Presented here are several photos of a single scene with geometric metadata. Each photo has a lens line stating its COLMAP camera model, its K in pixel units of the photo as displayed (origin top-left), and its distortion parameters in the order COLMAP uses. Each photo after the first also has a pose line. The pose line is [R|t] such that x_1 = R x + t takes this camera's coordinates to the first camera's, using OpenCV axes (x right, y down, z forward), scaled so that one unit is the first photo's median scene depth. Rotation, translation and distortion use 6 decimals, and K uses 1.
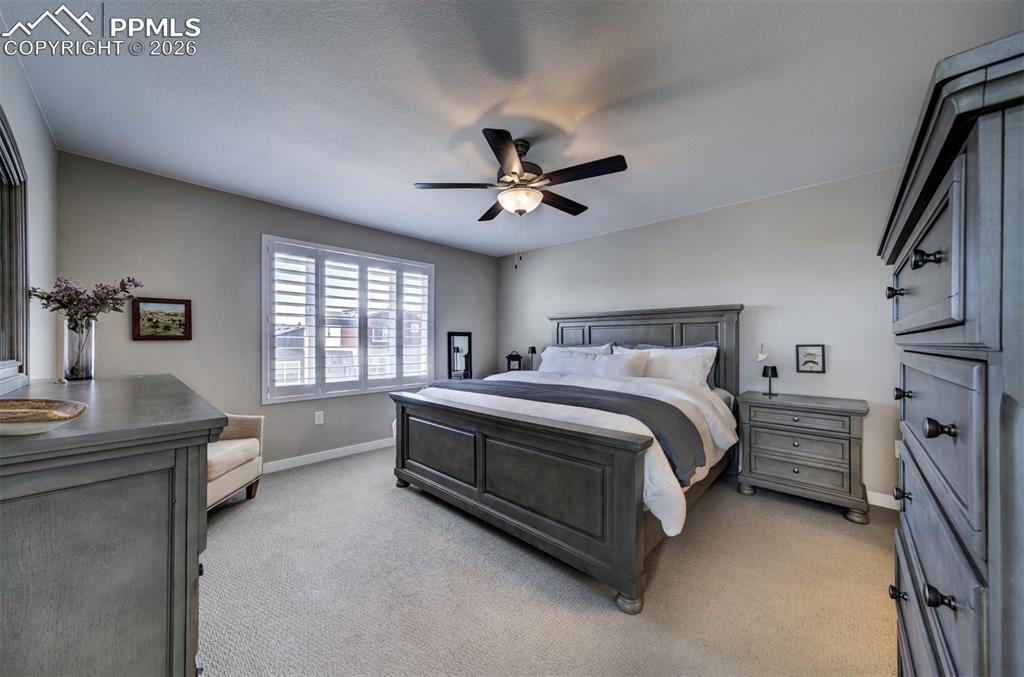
lens RADIAL K [[356.5, 0, 512.0], [0, 356.5, 338.5], [0, 0, 1]] dist [0.000764, 0.000053]
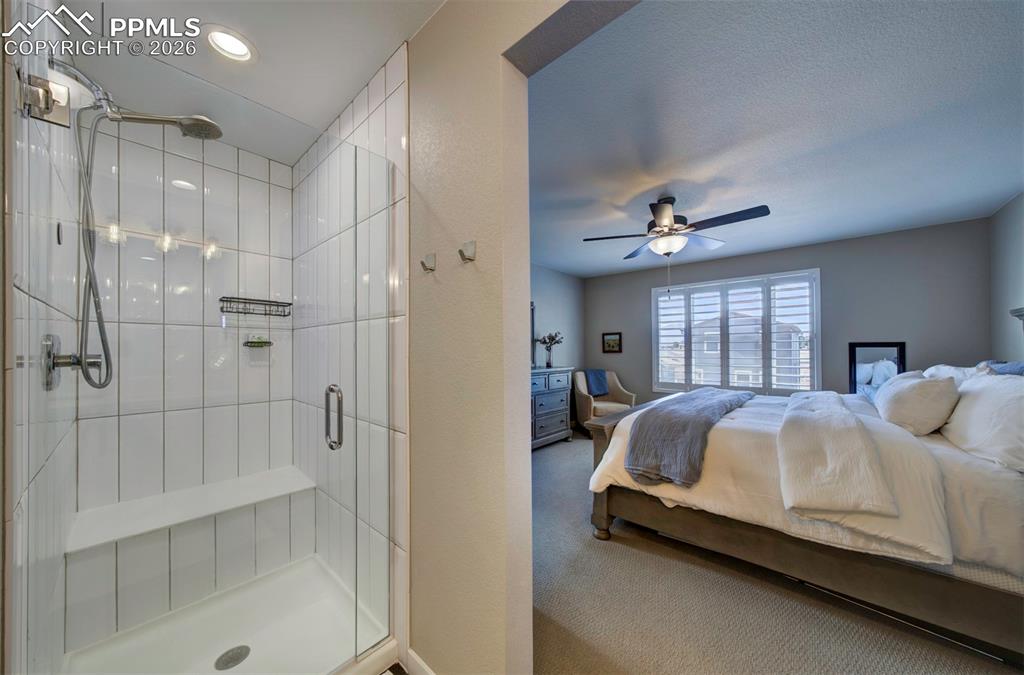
lens RADIAL K [[347.9, 0, 507.5], [0, 347.9, 347.5], [0, 0, 1]] dist [0.000515, -0.001138]
pose [[0.014422, -0.009236, -0.999853, 0.889633], [0.008308, 0.999924, -0.009116, -0.010425], [0.999861, -0.008176, 0.014497, 0.298666]]
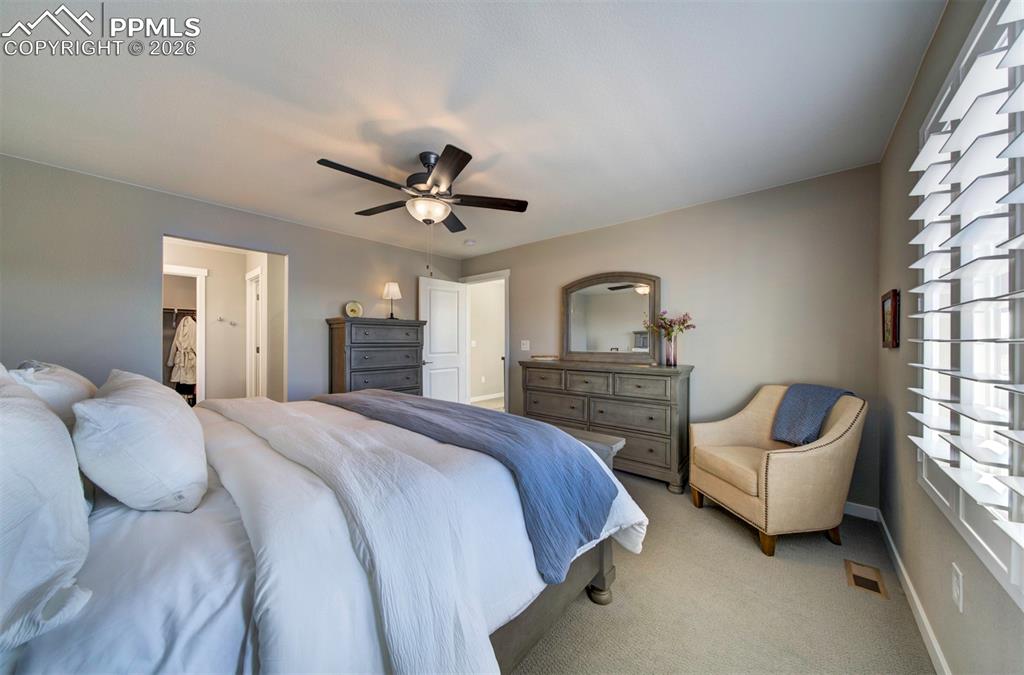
lens RADIAL K [[347.4, 0, 512.0], [0, 347.4, 337.5], [0, 0, 1]] dist [-0.012902, -0.000032]
pose [[-0.998319, -0.001490, -0.057939, -0.109640], [-0.000779, 0.999924, -0.012288, -0.007411], [0.057953, -0.012222, -0.998245, 1.432157]]
